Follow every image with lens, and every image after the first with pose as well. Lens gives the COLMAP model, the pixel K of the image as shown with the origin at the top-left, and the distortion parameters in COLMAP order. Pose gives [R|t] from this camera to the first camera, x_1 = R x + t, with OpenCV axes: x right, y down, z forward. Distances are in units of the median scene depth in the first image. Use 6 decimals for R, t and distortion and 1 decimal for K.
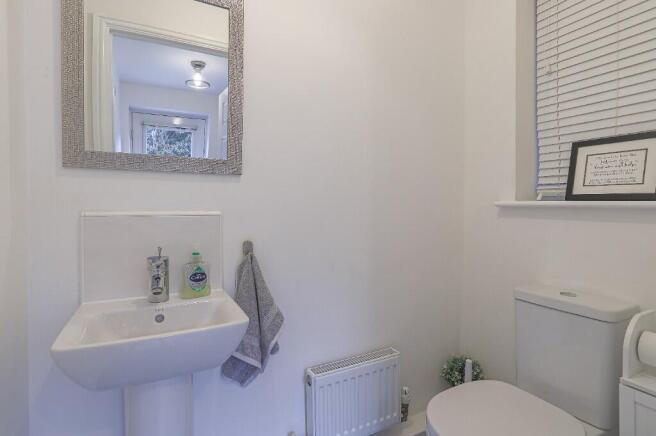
lens RADIAL K [[338.6, 0, 327.5], [0, 338.6, 214.9], [0, 0, 1]] dist [-0.034618, 0.009642]
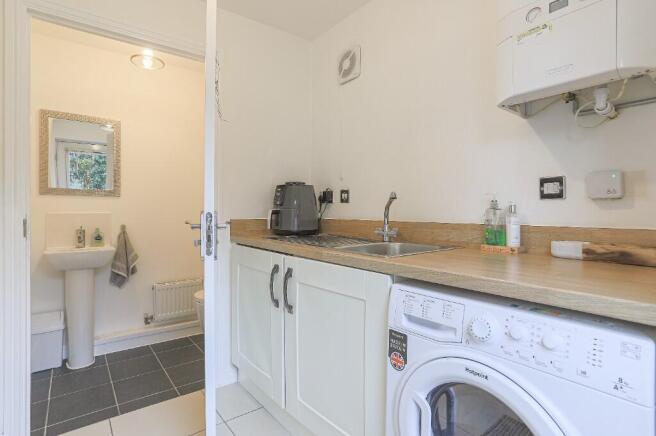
lens RADIAL K [[338.6, 0, 332.5], [0, 338.6, 212.5], [0, 0, 1]] dist [-0.034618, 0.009642]
pose [[0.981599, 0.000043, 0.190954, 0.773174], [0.005380, 0.999597, -0.027881, 0.069891], [-0.190879, 0.028395, 0.981203, -1.604804]]
